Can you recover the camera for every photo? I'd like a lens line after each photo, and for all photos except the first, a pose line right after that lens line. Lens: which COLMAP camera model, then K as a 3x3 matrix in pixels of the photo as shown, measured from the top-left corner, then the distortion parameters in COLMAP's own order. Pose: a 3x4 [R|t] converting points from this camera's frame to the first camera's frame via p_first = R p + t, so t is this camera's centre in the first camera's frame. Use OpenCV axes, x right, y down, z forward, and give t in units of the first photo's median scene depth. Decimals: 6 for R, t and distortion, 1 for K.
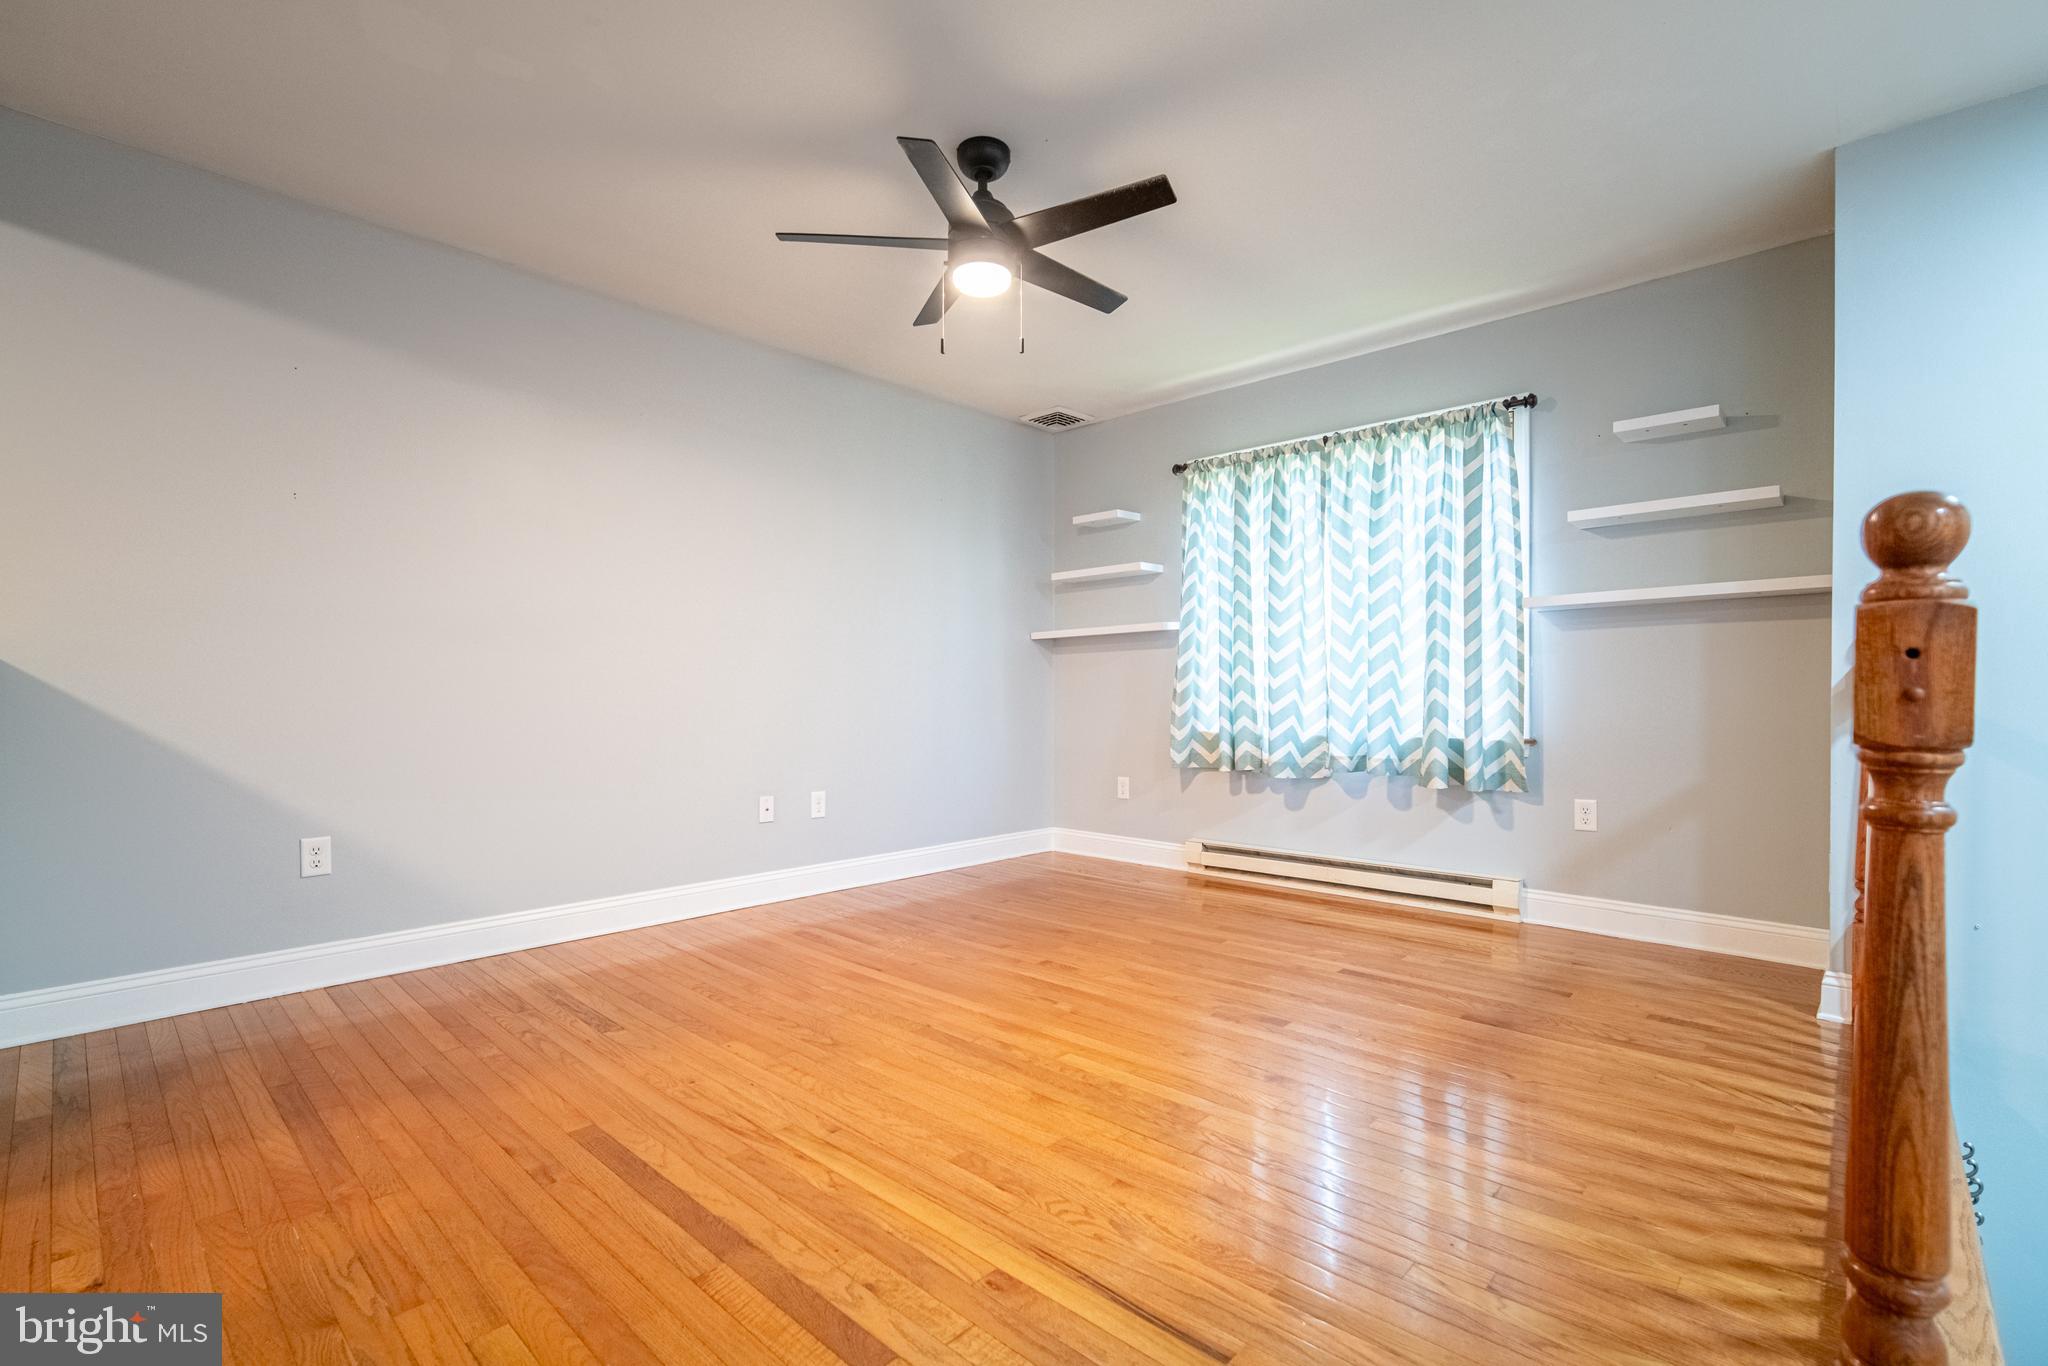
lens RADIAL K [[934.0, 0, 1032.1], [0, 934.0, 702.4], [0, 0, 1]] dist [-0.002181, 0.000794]
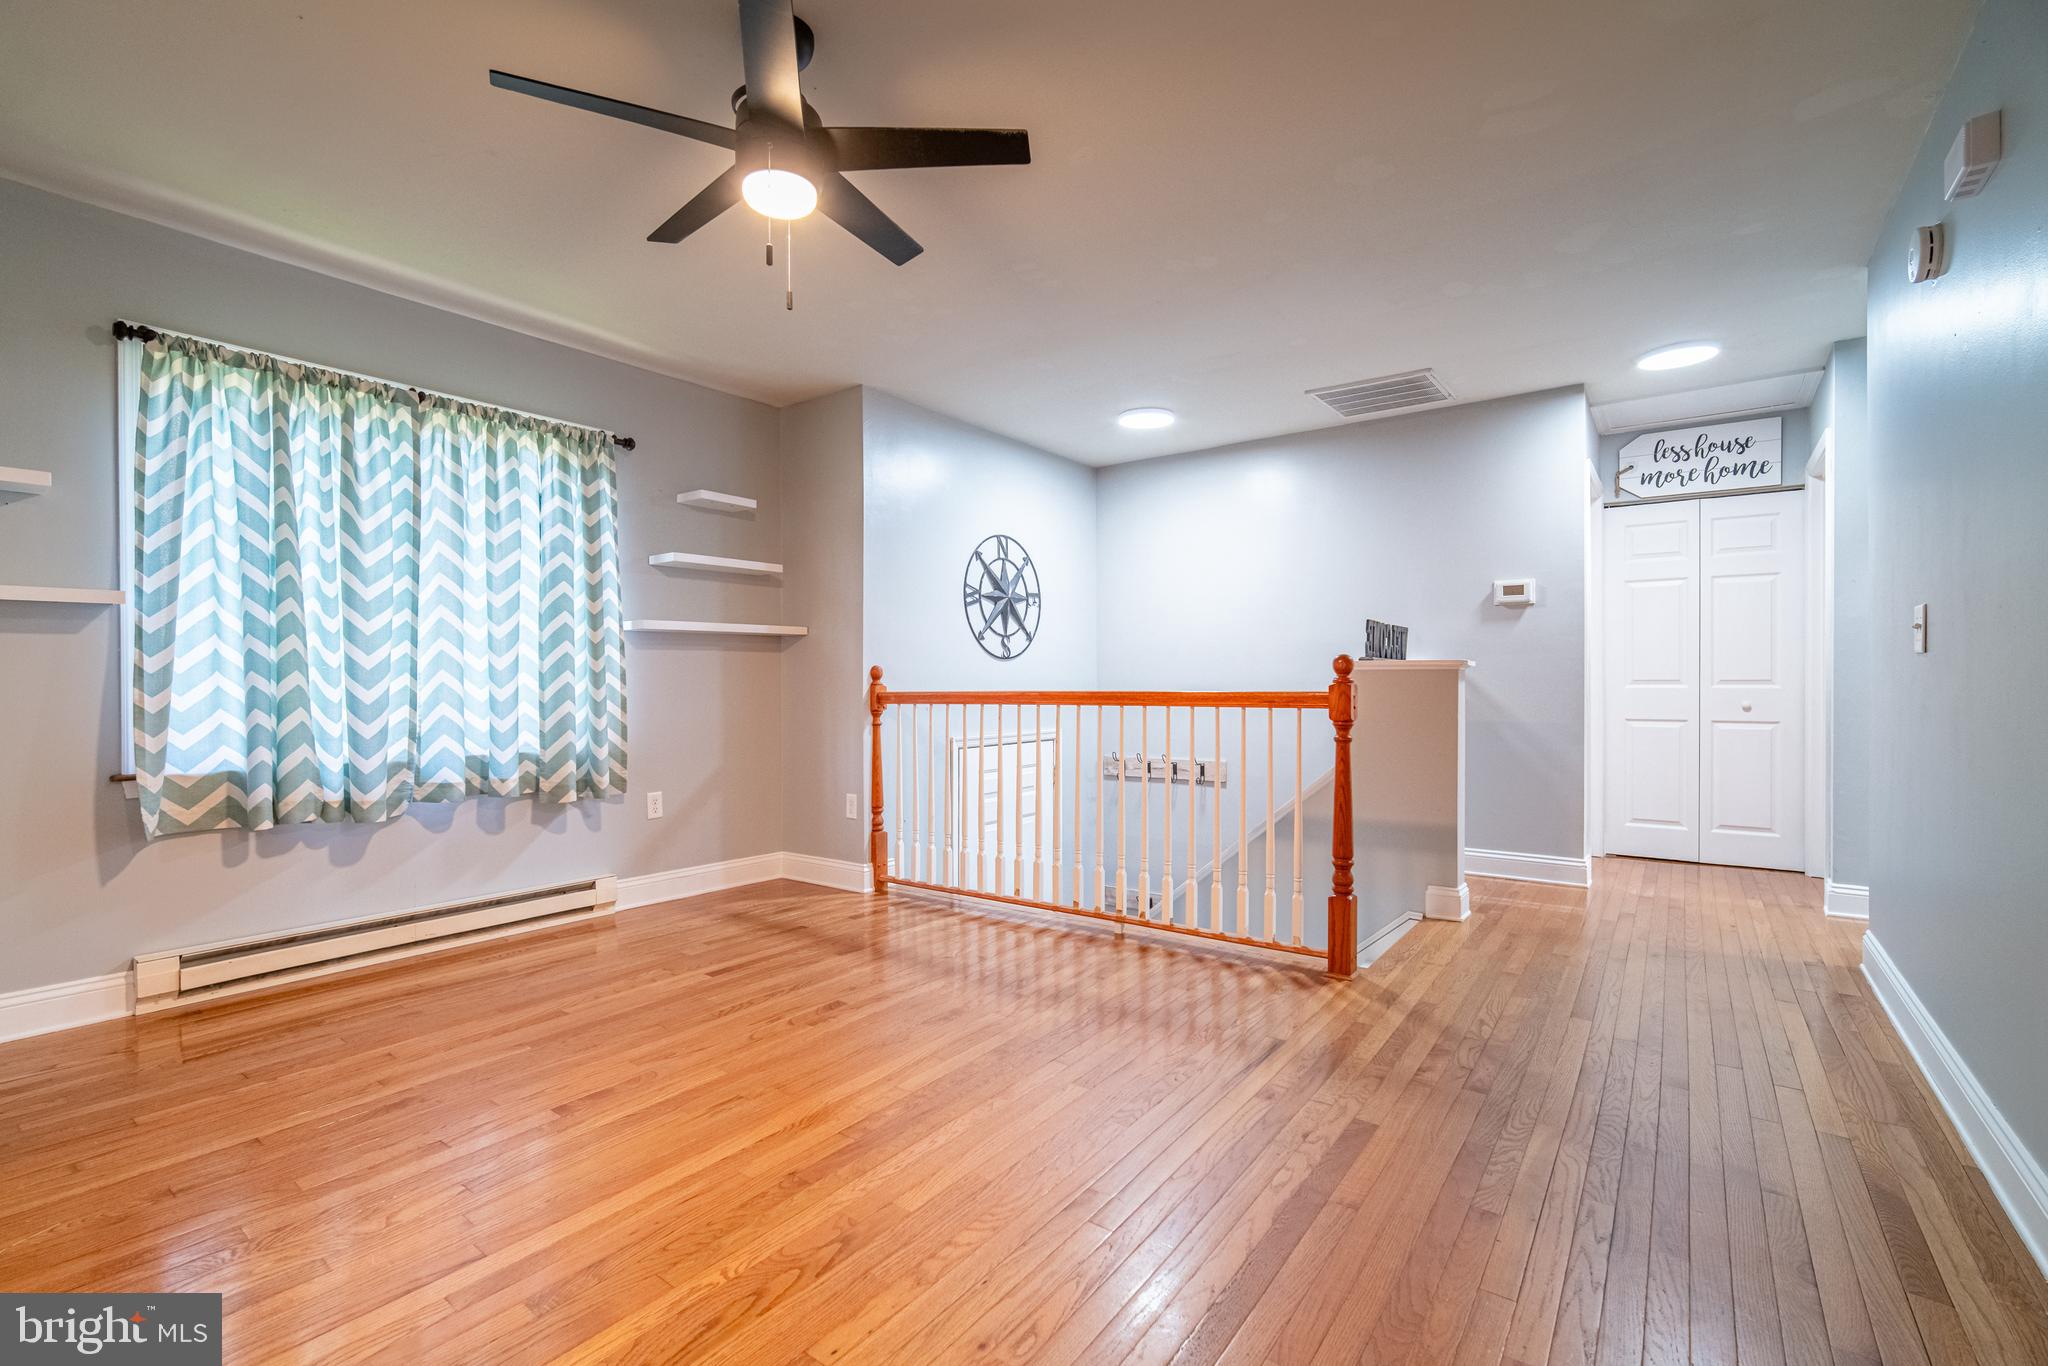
lens RADIAL K [[911.5, 0, 1046.5], [0, 911.5, 687.1], [0, 0, 1]] dist [-0.001306, 0.000318]
pose [[-0.129793, -0.002382, 0.991538, -0.569281], [0.012232, 0.999917, 0.004003, -0.026041], [-0.991466, 0.012648, -0.129753, 0.594494]]
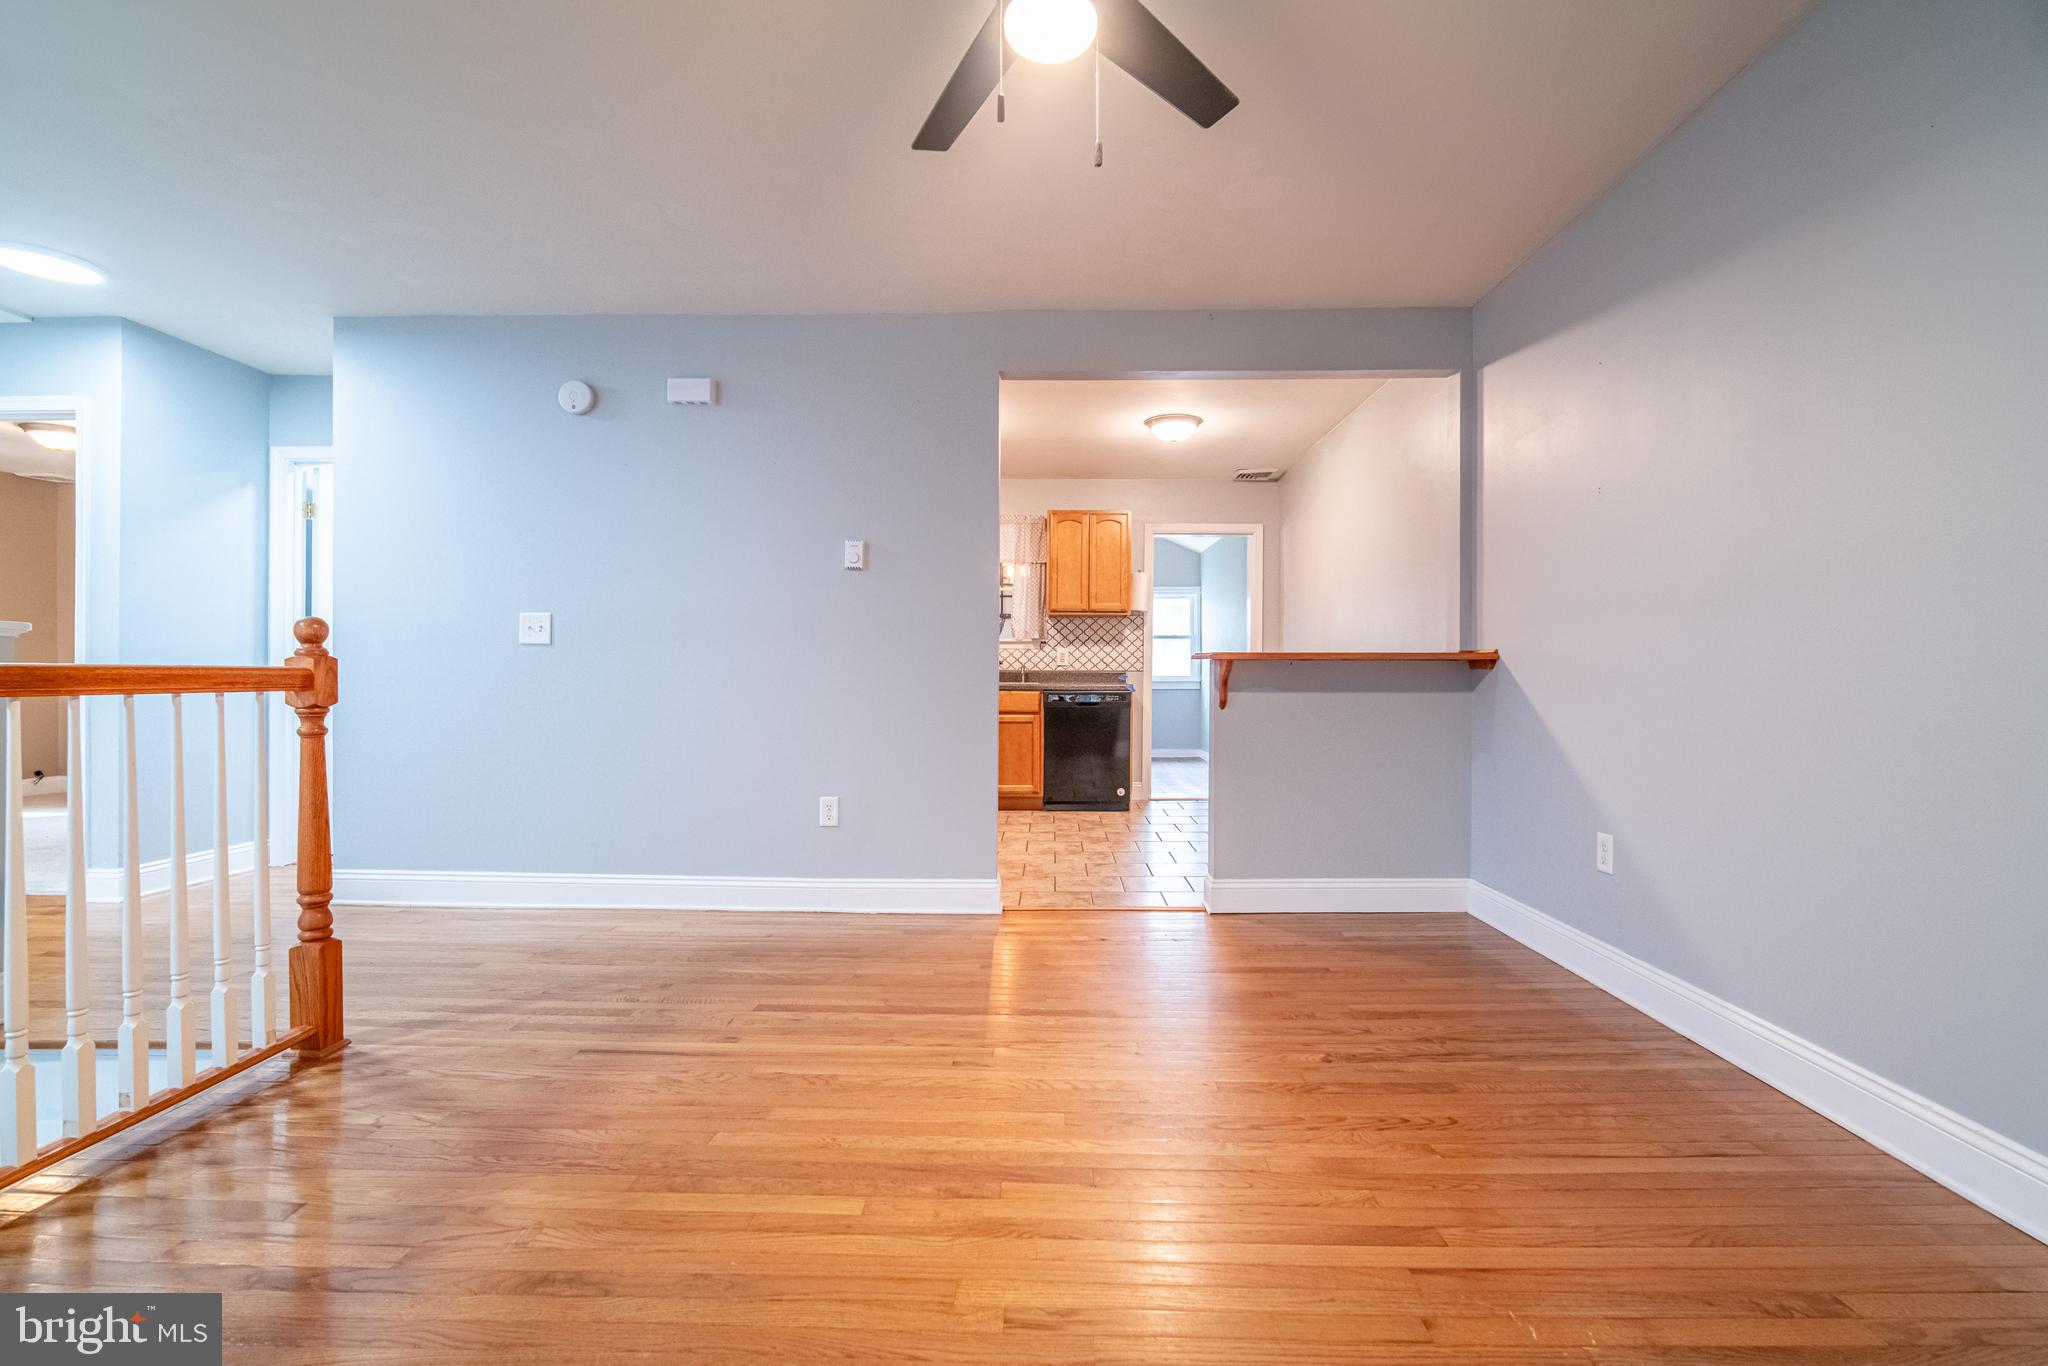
lens RADIAL K [[906.0, 0, 985.0], [0, 906.0, 678.7], [0, 0, 1]] dist [-0.000626, 0.000174]
pose [[-0.774733, 0.004145, -0.632275, 0.241347], [-0.005470, 0.999897, 0.013258, -0.018275], [0.632265, 0.013730, -0.774630, 0.970415]]
